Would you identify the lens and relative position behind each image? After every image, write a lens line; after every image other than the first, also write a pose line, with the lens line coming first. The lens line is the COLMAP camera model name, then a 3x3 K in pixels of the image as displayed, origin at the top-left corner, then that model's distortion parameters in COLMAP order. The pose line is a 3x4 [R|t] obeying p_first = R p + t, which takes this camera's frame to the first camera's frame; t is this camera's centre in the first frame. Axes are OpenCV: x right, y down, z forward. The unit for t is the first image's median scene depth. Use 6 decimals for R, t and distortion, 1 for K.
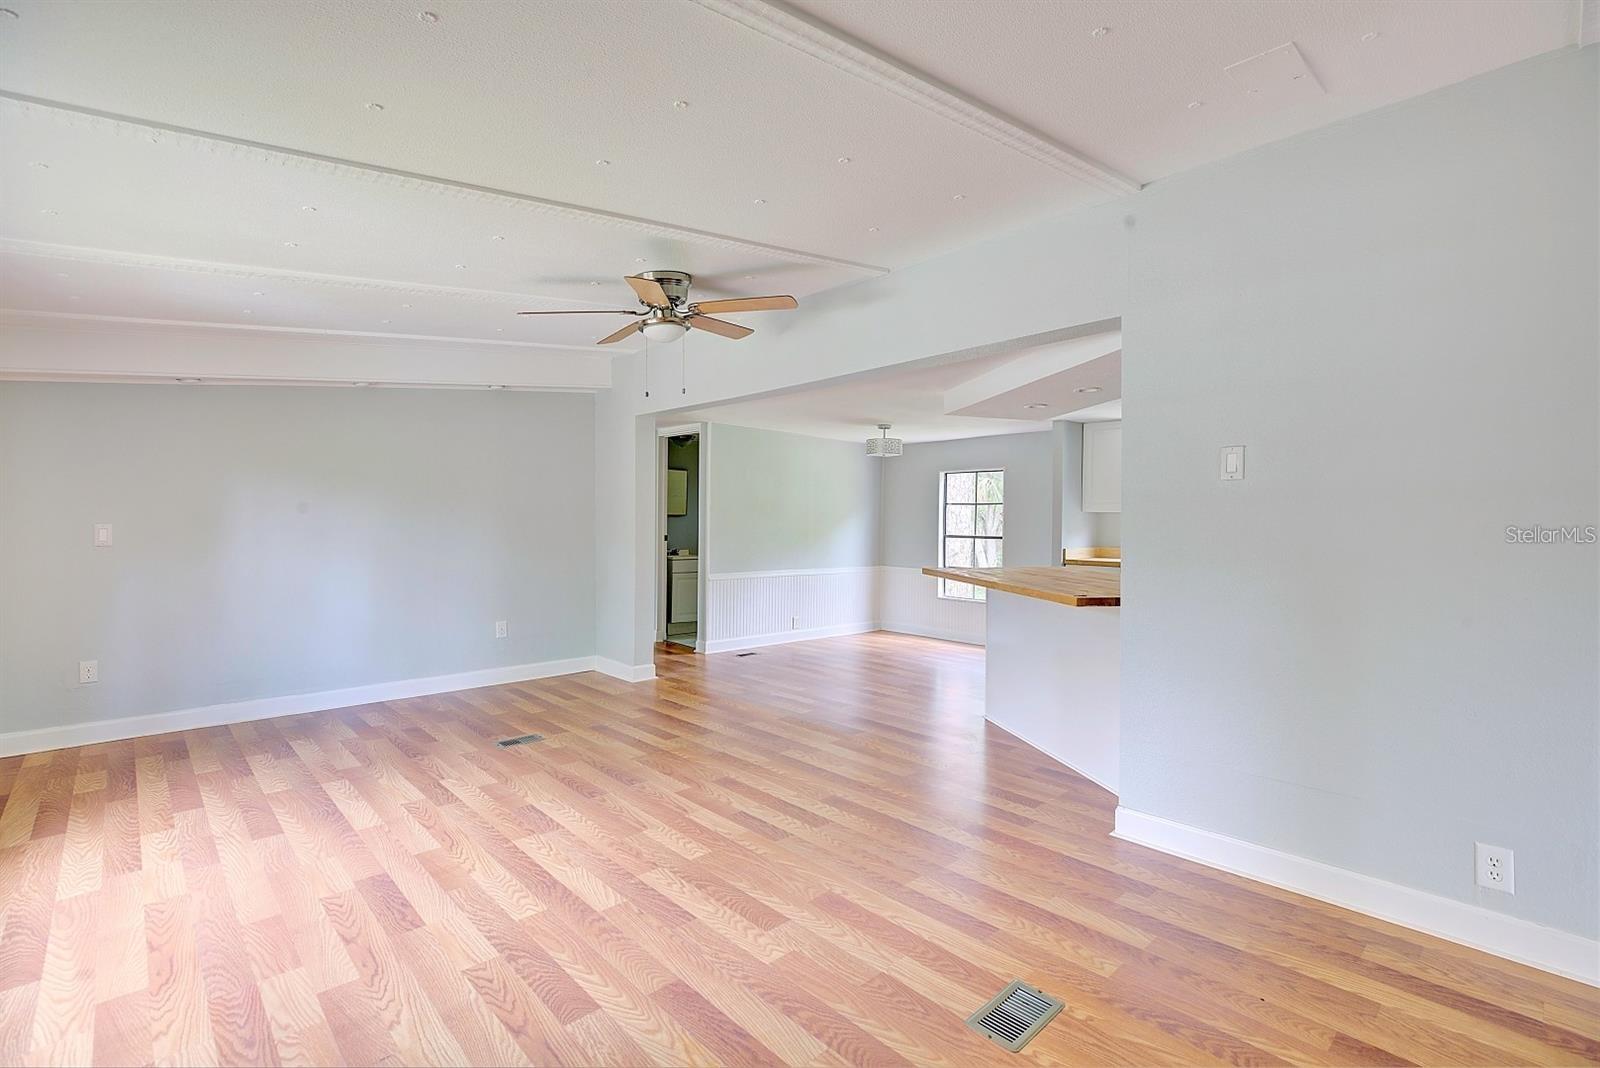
lens RADIAL K [[725.1, 0, 800.0], [0, 725.1, 534.0], [0, 0, 1]] dist [-0.004440, 0.000373]
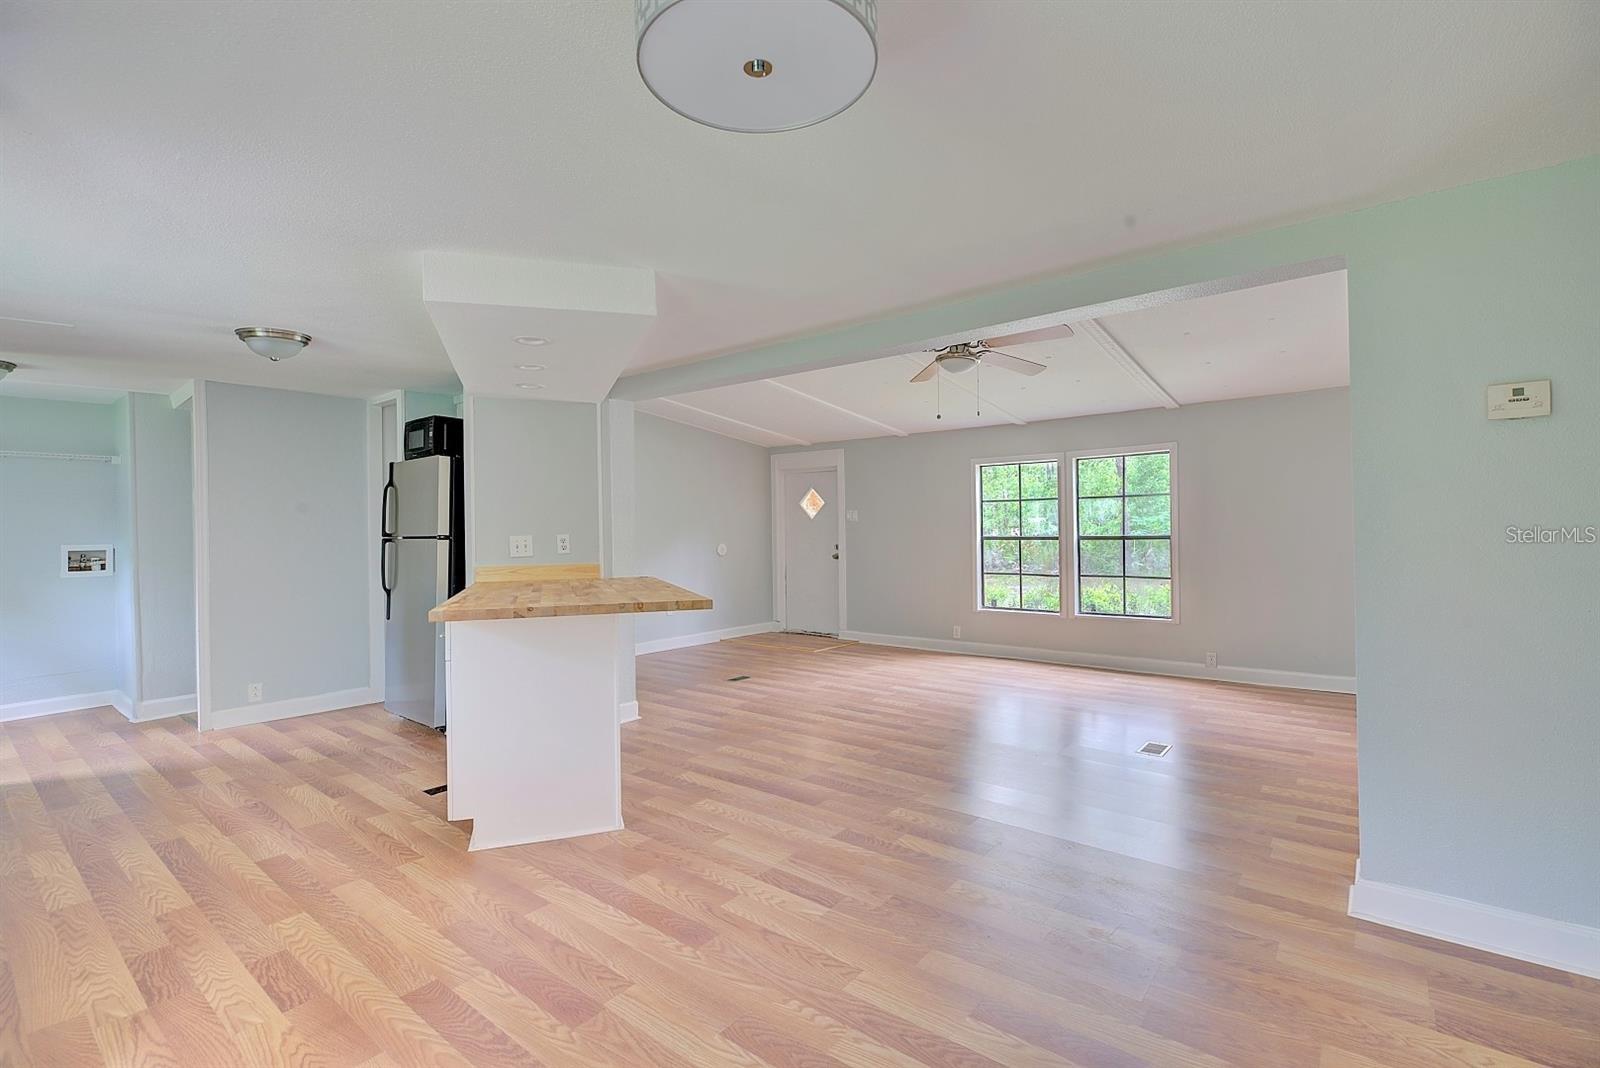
lens RADIAL K [[725.1, 0, 800.0], [0, 725.1, 534.0], [0, 0, 1]] dist [-0.004440, 0.000373]
pose [[-0.989983, 0.010111, -0.140823, 0.287170], [0.006932, 0.999710, 0.023047, -0.033928], [0.141016, 0.021840, -0.989766, 2.548865]]
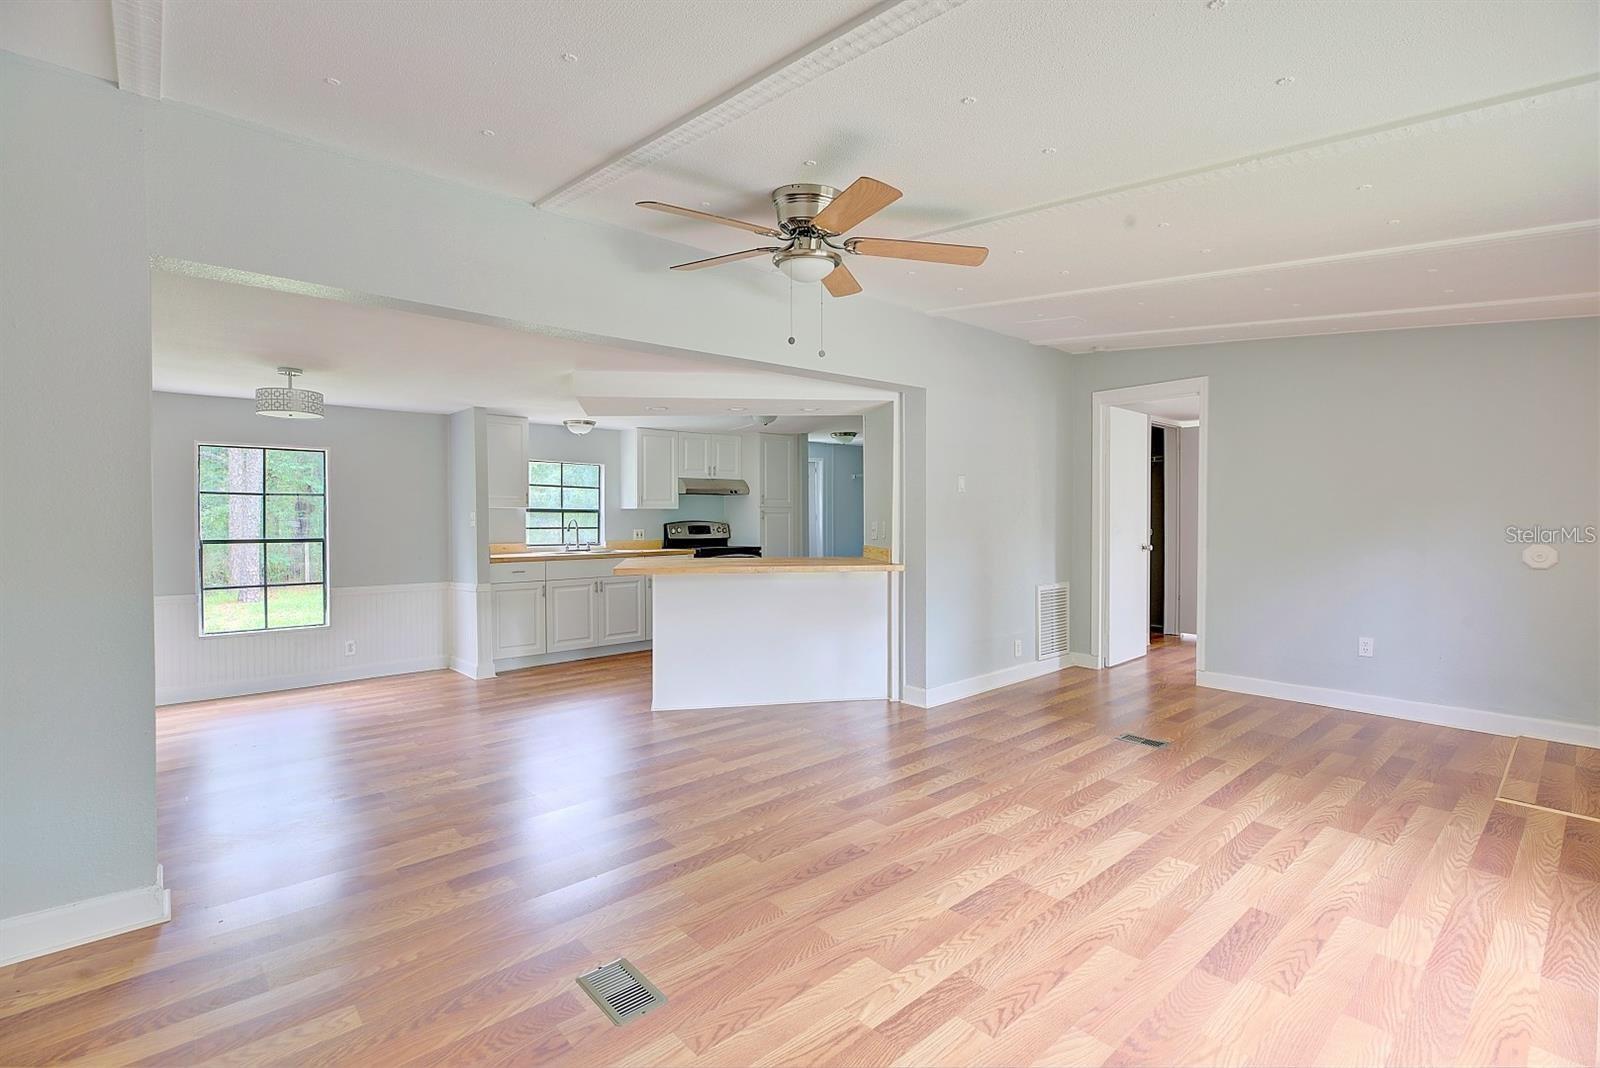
lens RADIAL K [[725.1, 0, 800.0], [0, 725.1, 534.0], [0, 0, 1]] dist [-0.004440, 0.000373]
pose [[0.031350, -0.024658, 0.999204, -1.136598], [0.022819, 0.999453, 0.023948, -0.018760], [-0.999248, 0.022050, 0.031896, 1.171845]]
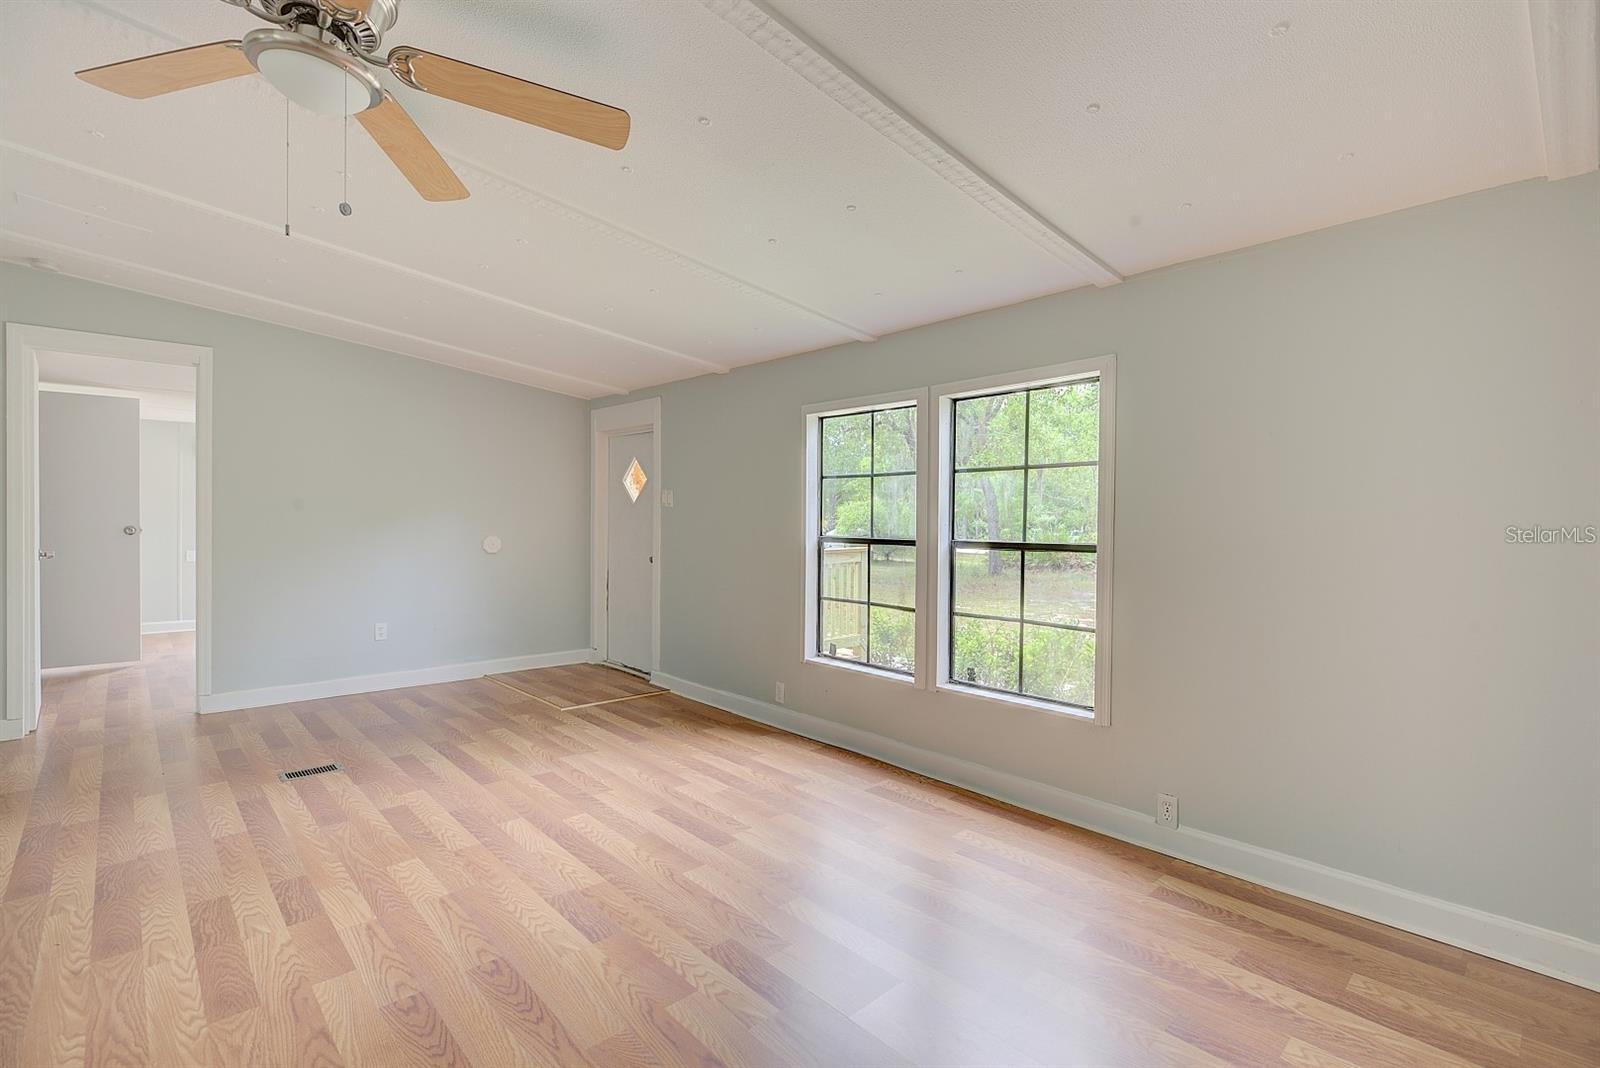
lens RADIAL K [[731.9, 0, 800.0], [0, 731.9, 534.0], [0, 0, 1]] dist [-0.004784, -0.000600]
pose [[-0.999909, -0.013338, 0.001889, -0.582013], [-0.013253, 0.999133, 0.039471, -0.026976], [-0.002414, 0.039443, -0.999219, 1.727776]]
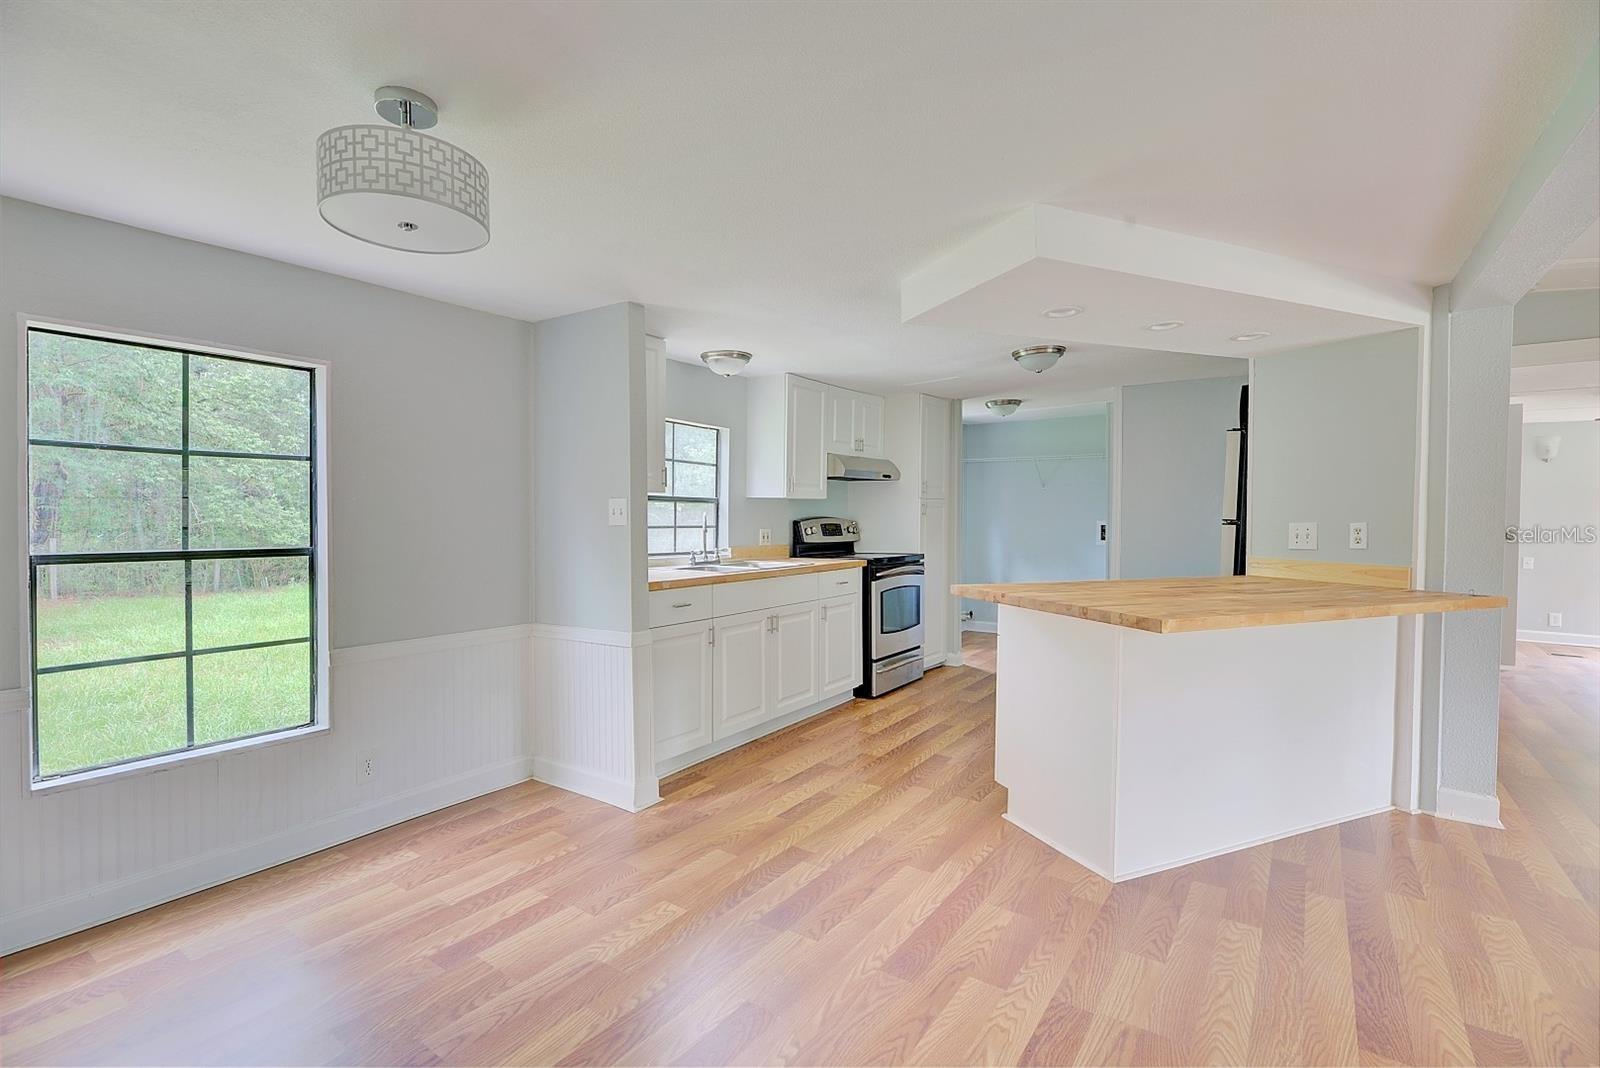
lens RADIAL K [[725.1, 0, 800.0], [0, 725.1, 534.0], [0, 0, 1]] dist [-0.004440, 0.000373]
pose [[-0.200163, -0.031510, 0.979256, -0.319353], [0.012299, 0.999323, 0.034670, -0.032487], [-0.979685, 0.018983, -0.199640, 2.042933]]
